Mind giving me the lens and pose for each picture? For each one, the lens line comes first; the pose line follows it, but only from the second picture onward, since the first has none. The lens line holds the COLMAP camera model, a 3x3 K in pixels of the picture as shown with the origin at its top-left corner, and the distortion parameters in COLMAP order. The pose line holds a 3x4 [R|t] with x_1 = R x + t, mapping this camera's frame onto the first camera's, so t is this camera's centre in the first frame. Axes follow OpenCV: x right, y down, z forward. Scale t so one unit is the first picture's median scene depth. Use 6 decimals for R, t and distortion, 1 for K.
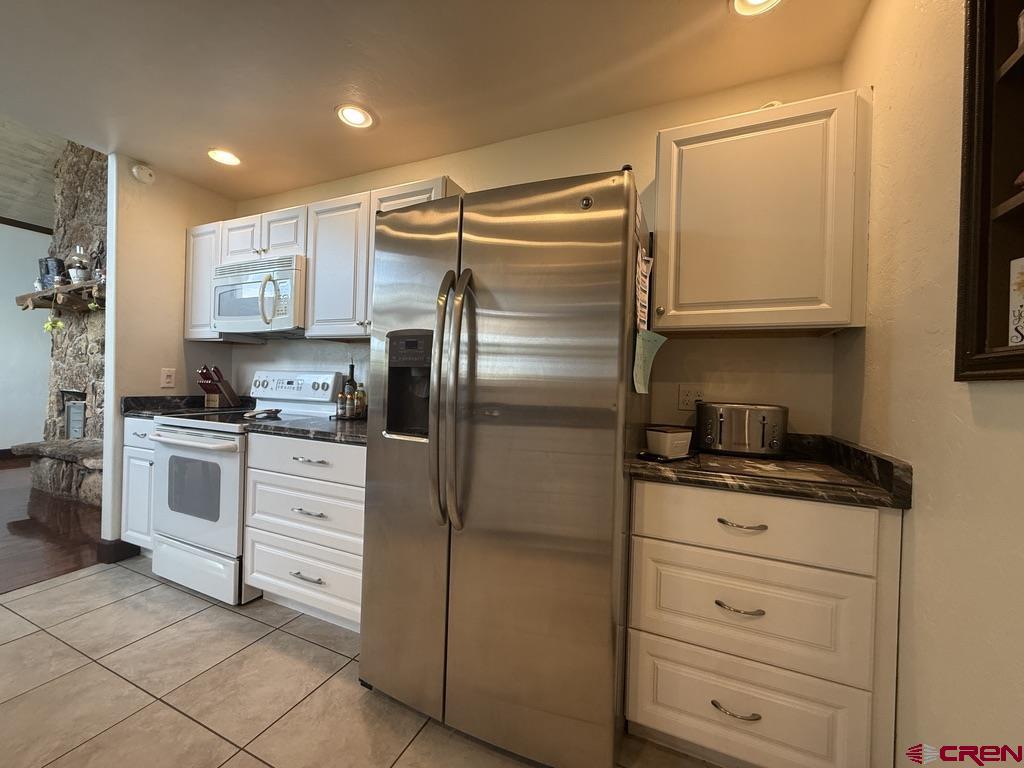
lens RADIAL K [[410.1, 0, 511.1], [0, 410.1, 382.9], [0, 0, 1]] dist [0.000687, 0.000035]
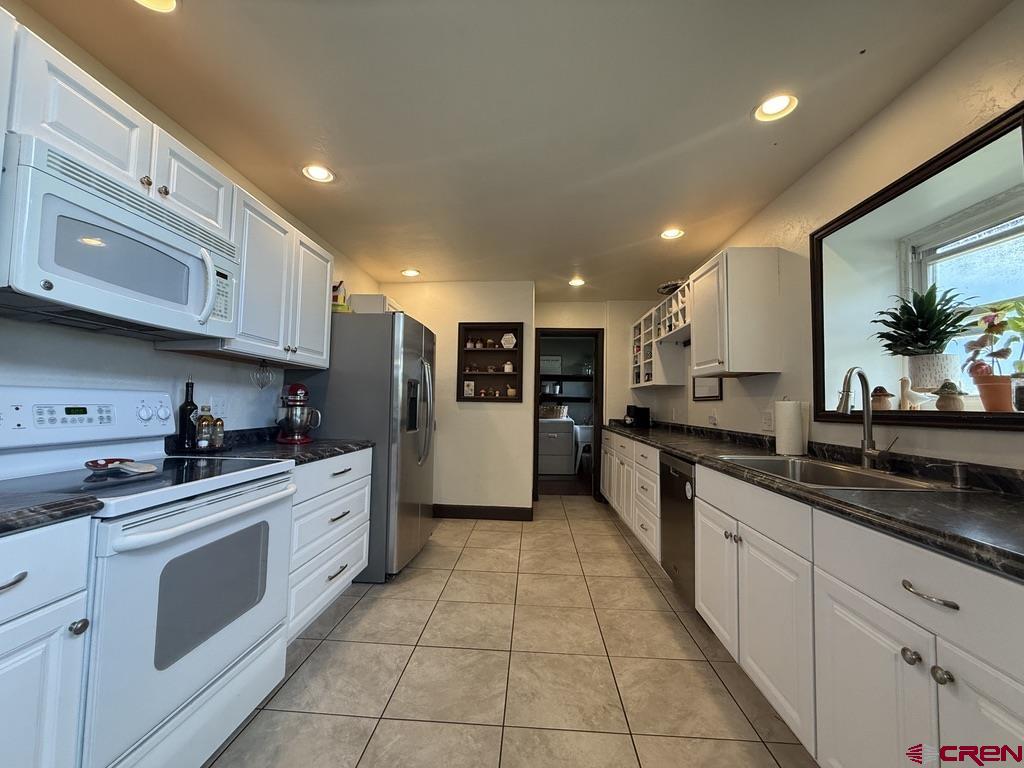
lens RADIAL K [[410.1, 0, 509.5], [0, 410.1, 383.1], [0, 0, 1]] dist [0.000687, 0.000035]
pose [[-0.350534, 0.016190, 0.936410, -1.762710], [-0.025958, 0.999298, -0.026995, -0.051347], [-0.936190, -0.033770, -0.349868, 0.952857]]
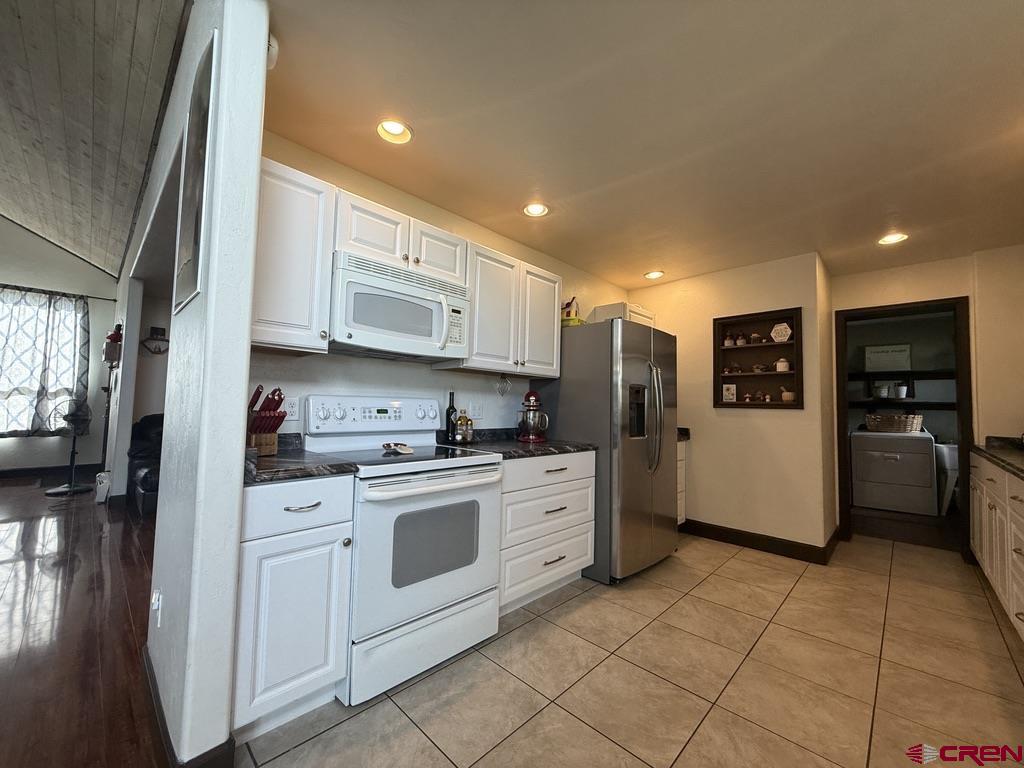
lens RADIAL K [[410.1, 0, 510.3], [0, 410.1, 382.9], [0, 0, 1]] dist [0.000687, 0.000035]
pose [[0.345810, 0.032035, 0.937757, -1.771065], [-0.012812, 0.999485, -0.029419, -0.052872], [-0.938217, -0.001841, 0.346043, 0.667776]]
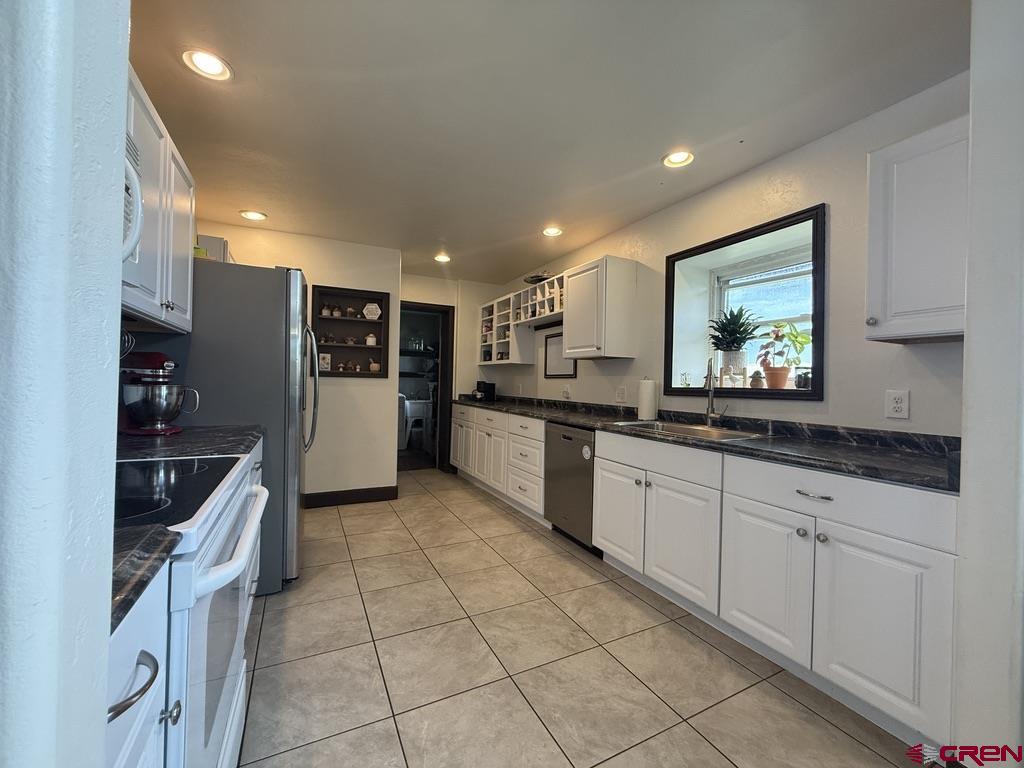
lens RADIAL K [[410.1, 0, 510.0], [0, 410.1, 383.6], [0, 0, 1]] dist [0.000687, 0.000035]
pose [[-0.773410, -0.044783, 0.632322, -1.526000], [-0.041765, 0.998934, 0.019664, -0.047894], [-0.632529, -0.011200, -0.774456, 1.349619]]
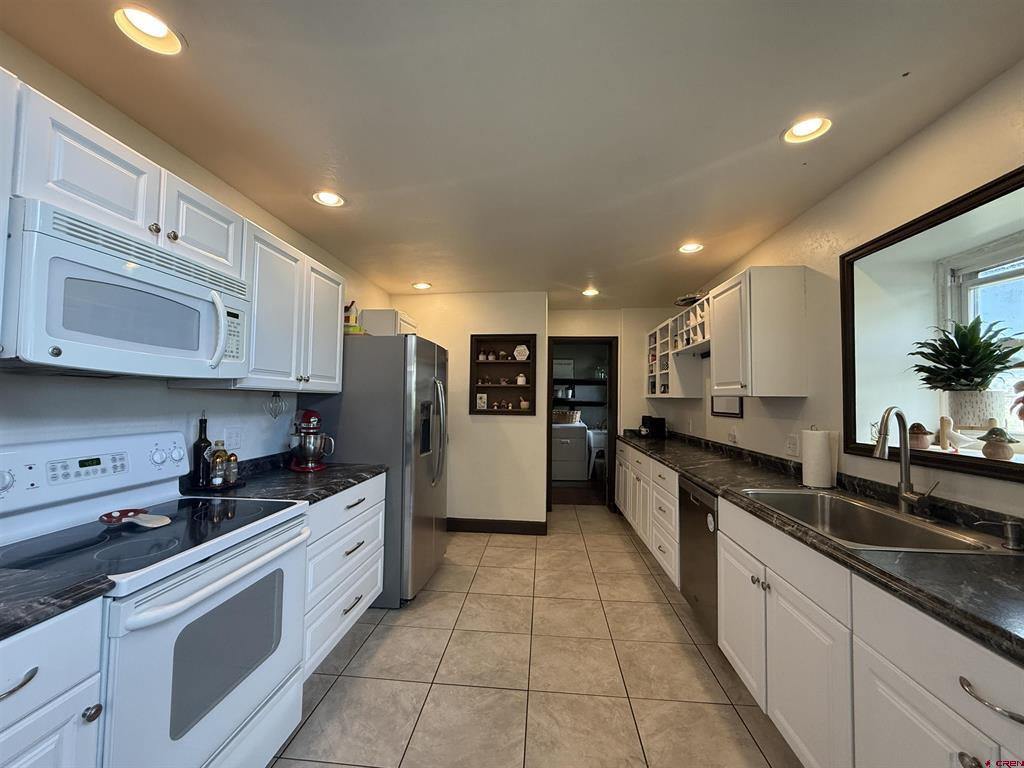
lens RADIAL K [[410.1, 0, 509.6], [0, 410.1, 383.4], [0, 0, 1]] dist [0.000687, 0.000035]
pose [[-0.326739, 0.004984, 0.945101, -1.731563], [-0.020534, 0.999713, -0.012371, -0.151102], [-0.944892, -0.023449, -0.326543, 0.958466]]
